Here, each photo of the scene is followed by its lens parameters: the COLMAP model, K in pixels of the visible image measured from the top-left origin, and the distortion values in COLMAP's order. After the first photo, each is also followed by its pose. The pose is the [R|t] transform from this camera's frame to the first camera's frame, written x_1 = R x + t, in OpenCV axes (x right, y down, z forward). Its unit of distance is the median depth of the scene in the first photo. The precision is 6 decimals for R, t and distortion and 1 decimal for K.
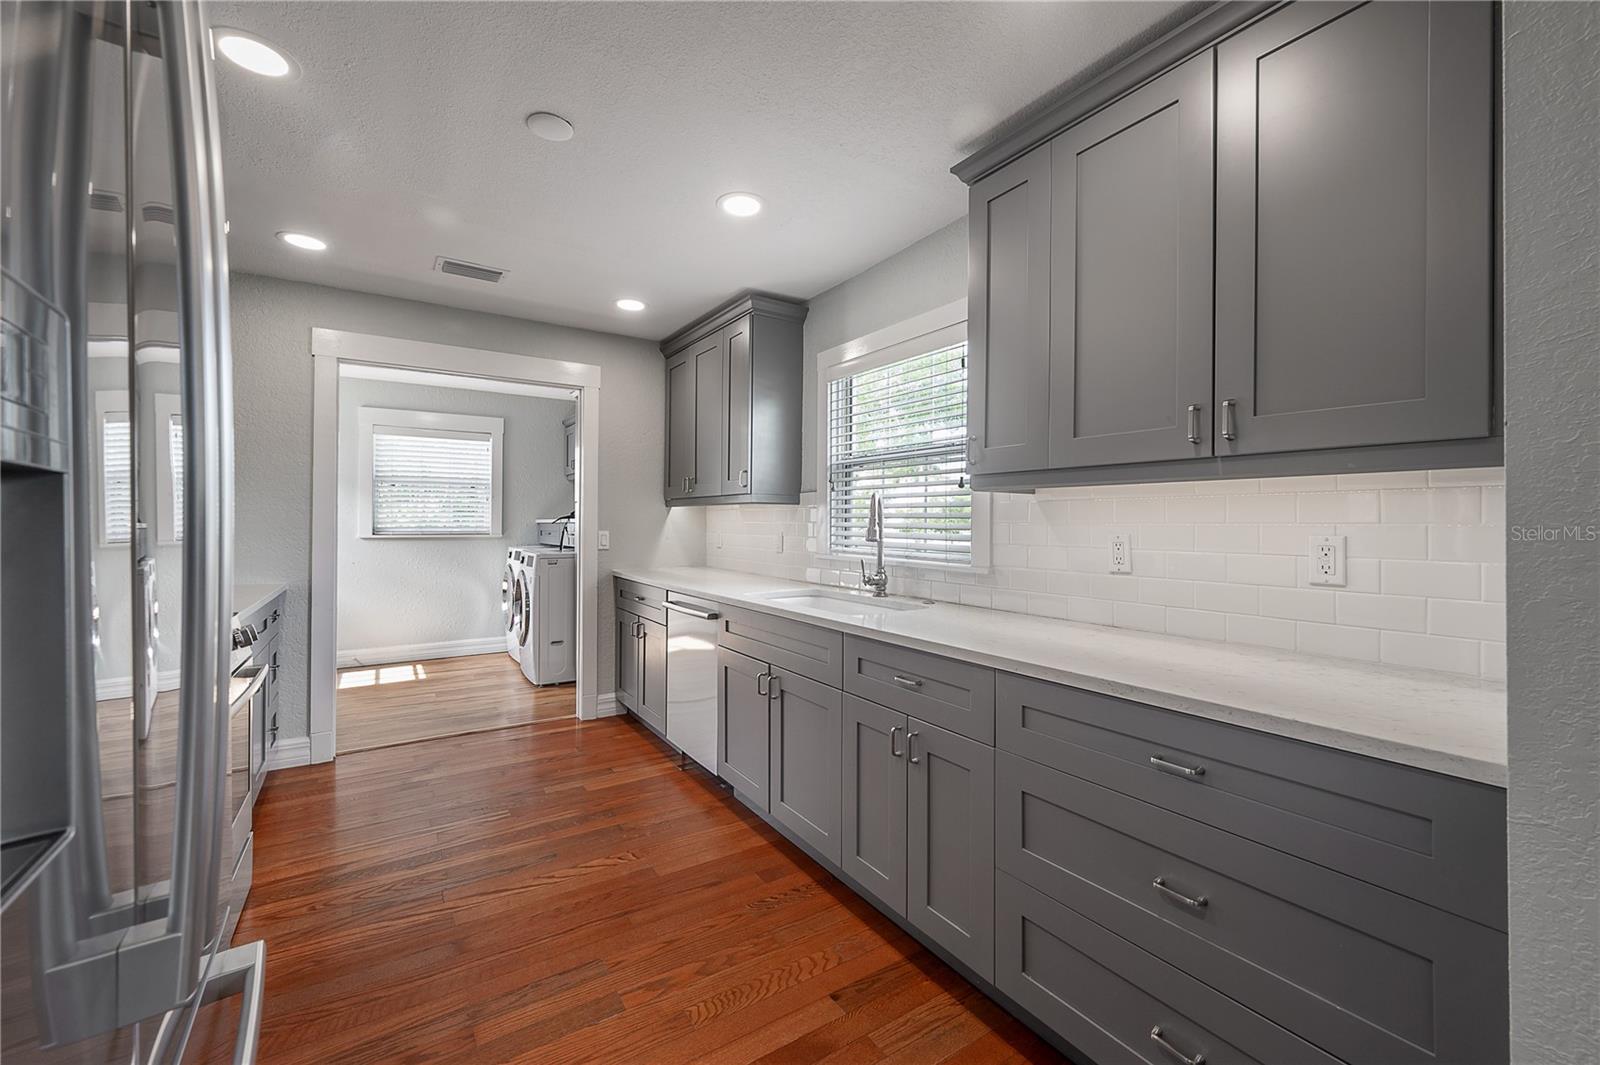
lens RADIAL K [[638.7, 0, 792.9], [0, 638.7, 520.9], [0, 0, 1]] dist [0.002807, 0.000014]
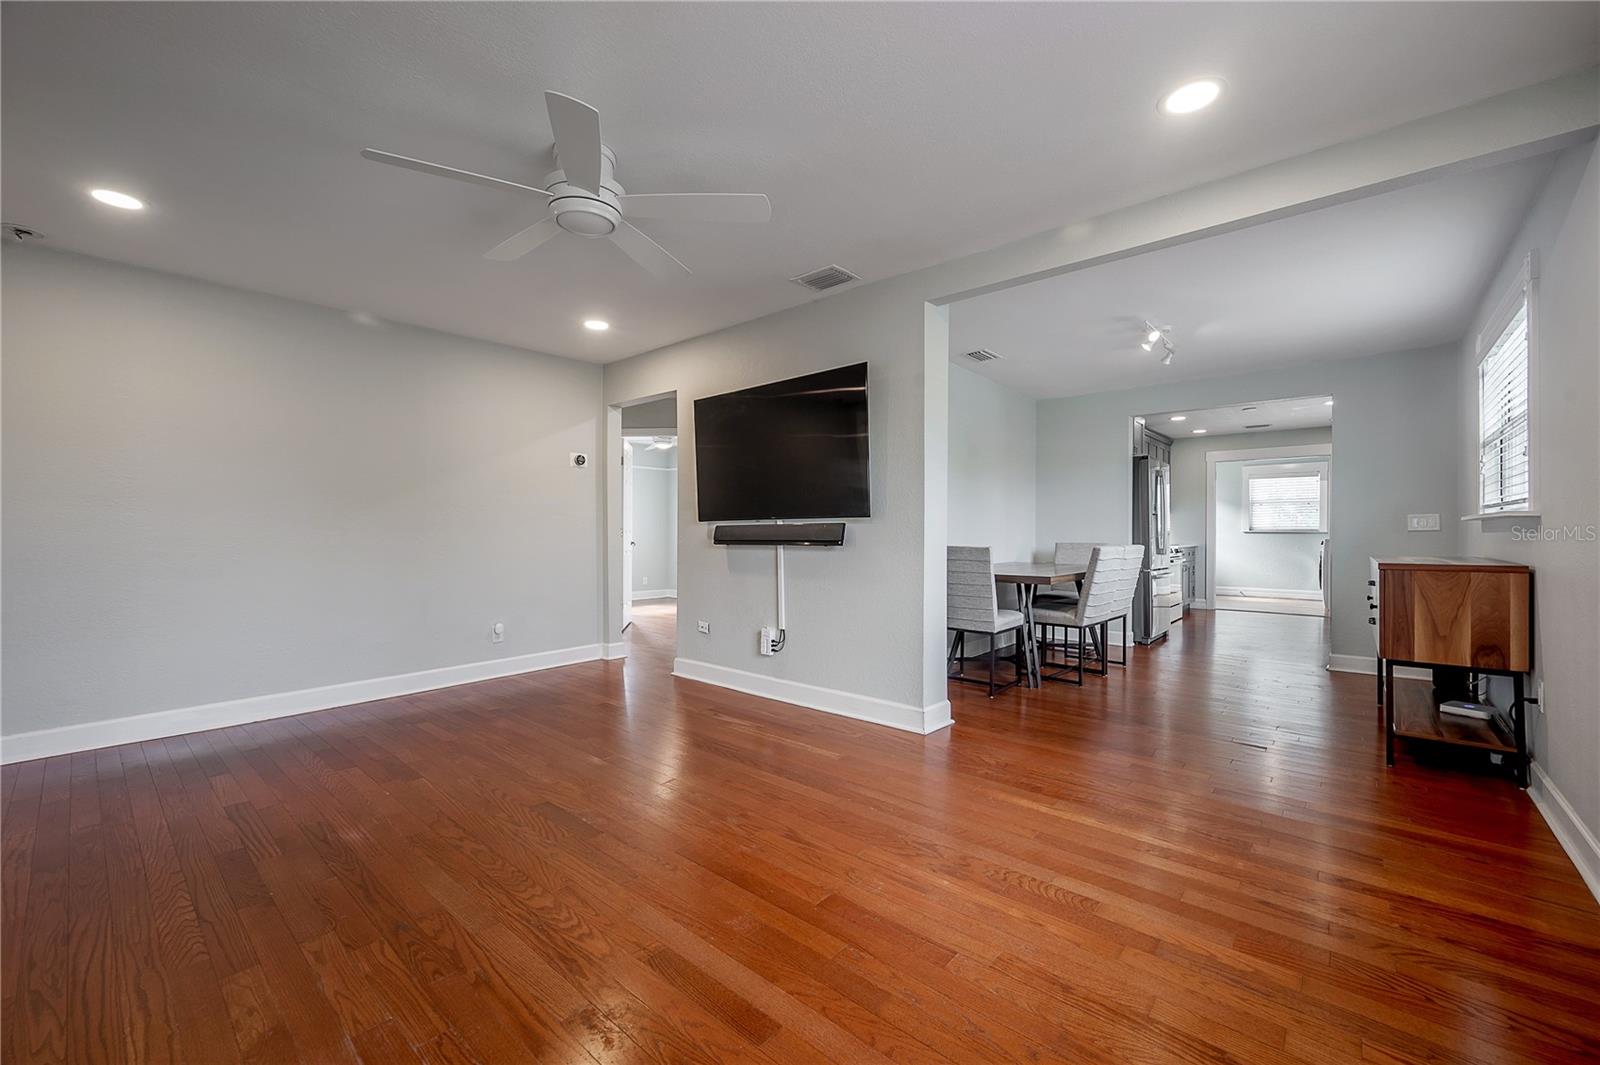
lens RADIAL K [[638.7, 0, 810.0], [0, 638.7, 529.6], [0, 0, 1]] dist [0.002807, 0.000014]
pose [[0.288699, -0.006719, -0.957396, 1.591545], [0.001532, 0.999977, -0.006556, 0.055550], [0.957419, 0.000426, 0.288703, -1.633929]]
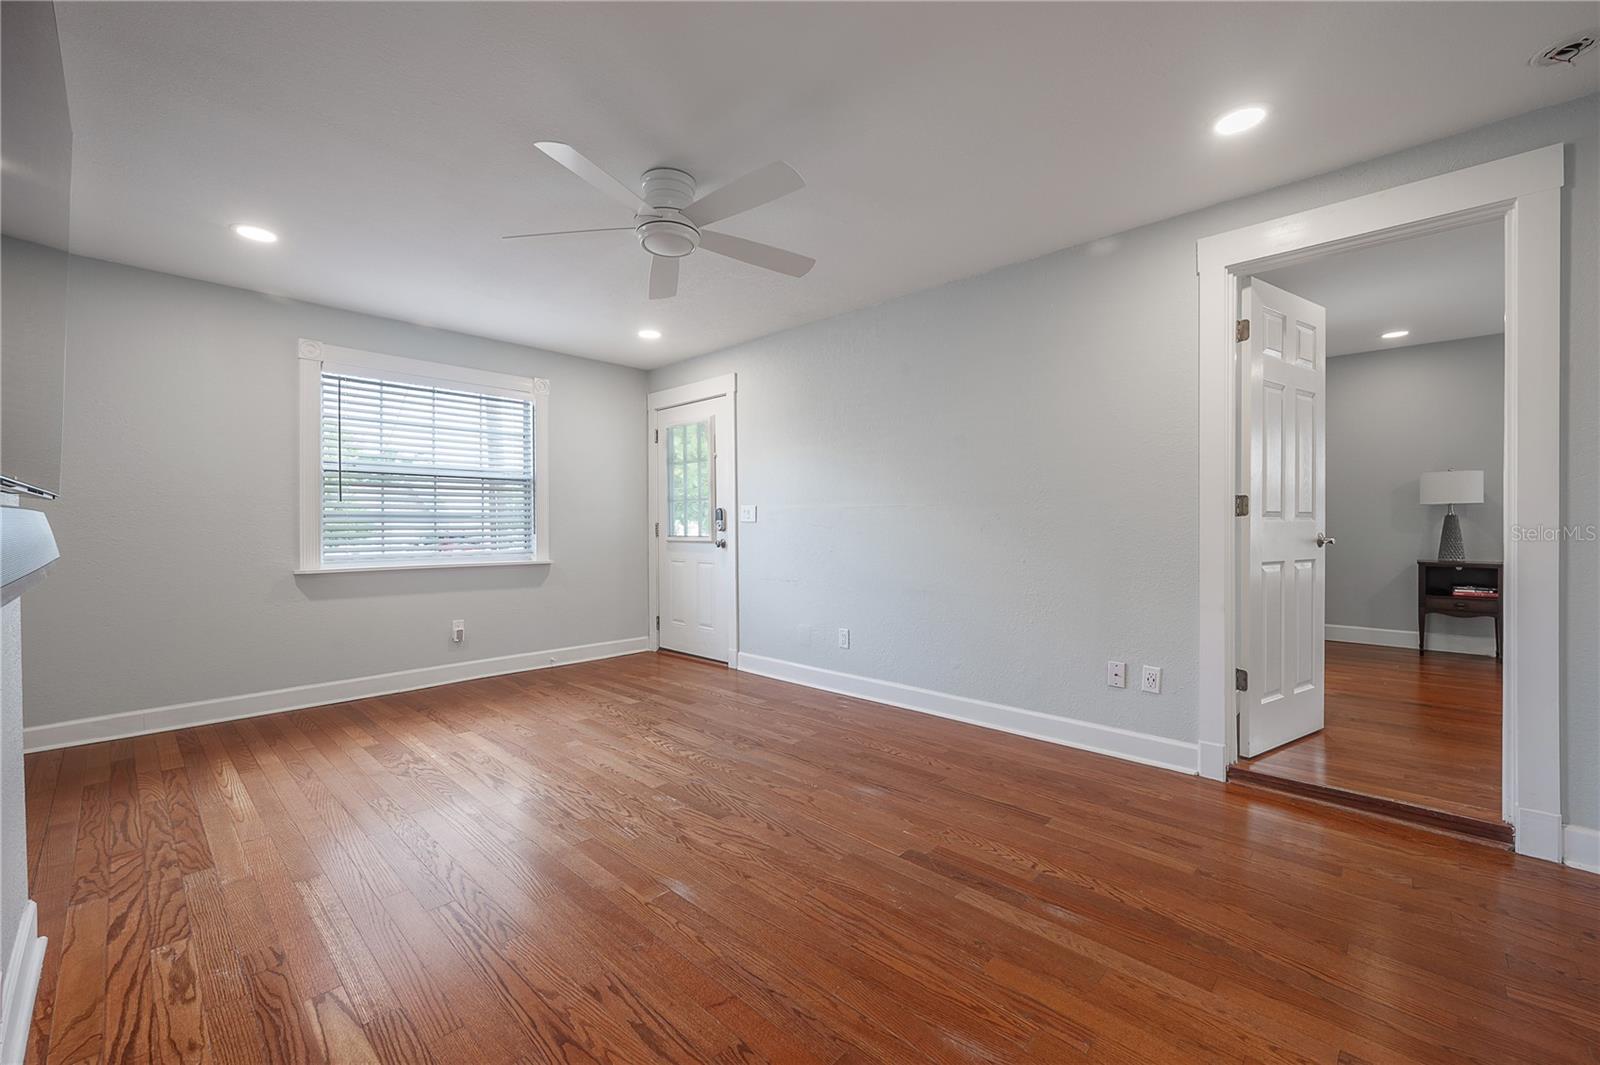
lens RADIAL K [[638.7, 0, 788.9], [0, 638.7, 527.5], [0, 0, 1]] dist [0.002807, 0.000014]
pose [[-0.238850, -0.004826, 0.971044, -0.151514], [0.001311, 0.999985, 0.005292, 0.043641], [-0.971055, 0.002537, -0.238841, -1.618246]]
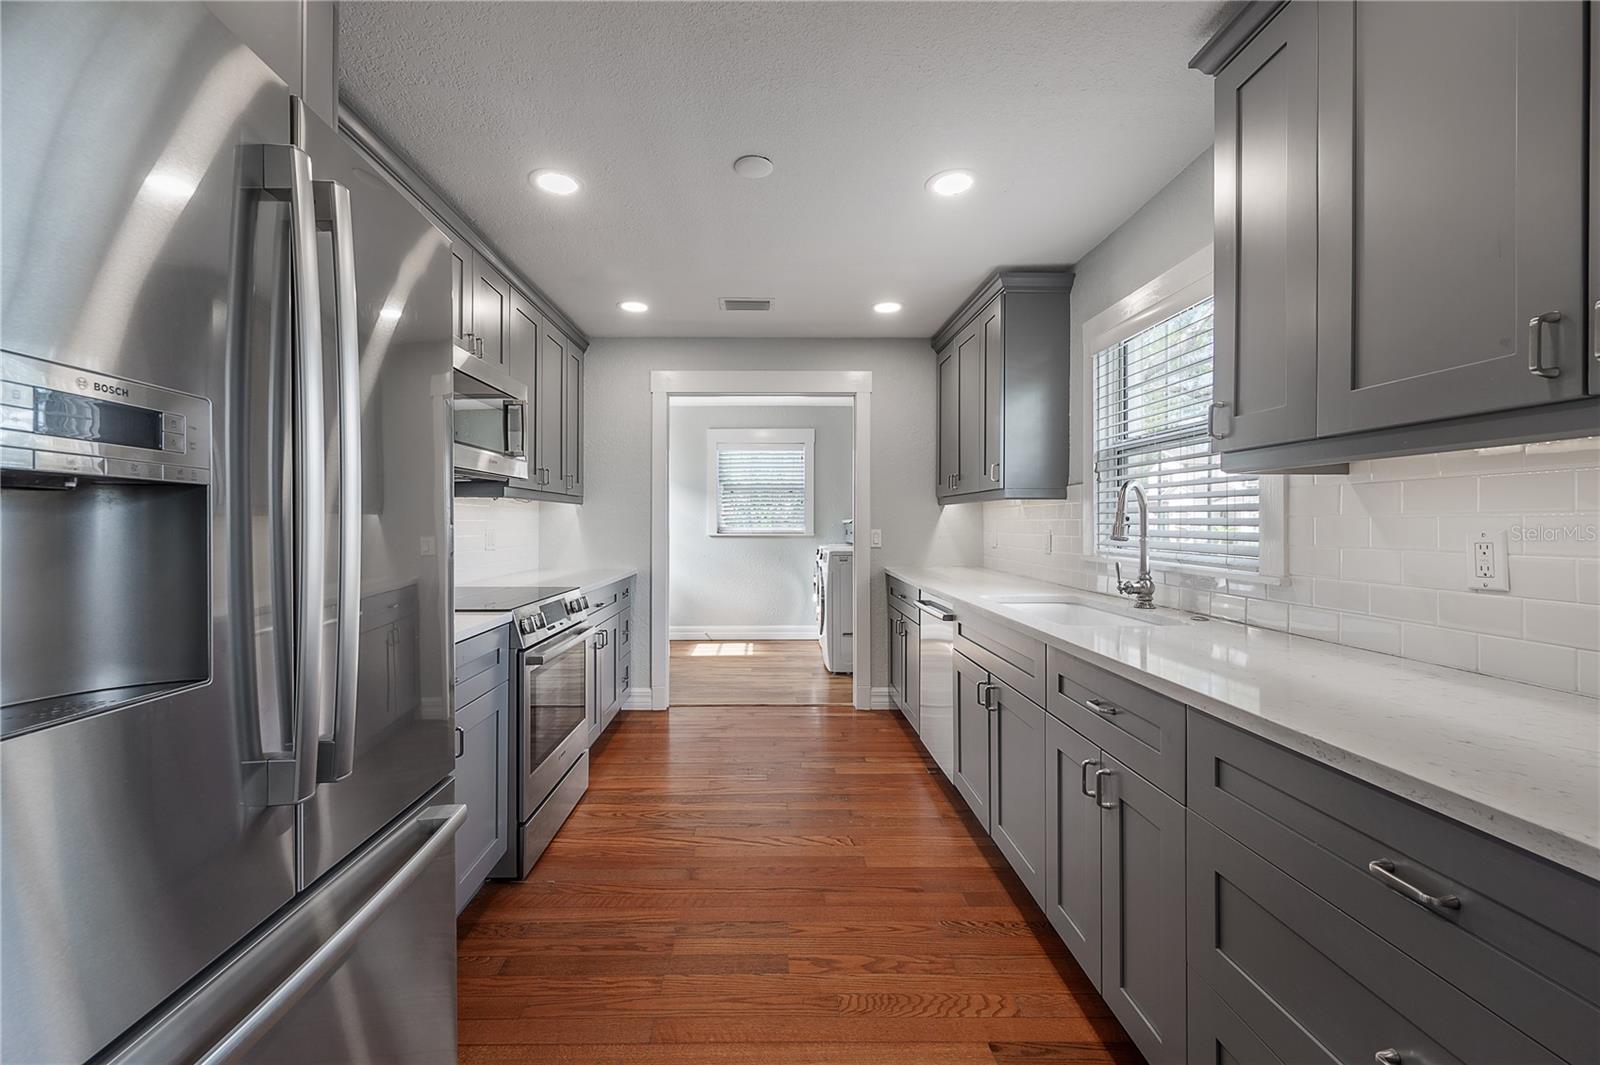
lens RADIAL K [[638.7, 0, 771.0], [0, 638.7, 522.6], [0, 0, 1]] dist [0.002807, 0.000014]
pose [[0.844365, -0.006326, -0.535730, 0.163338], [0.006771, 0.999976, -0.001136, 0.005808], [0.535725, -0.002668, 0.844388, 0.045593]]
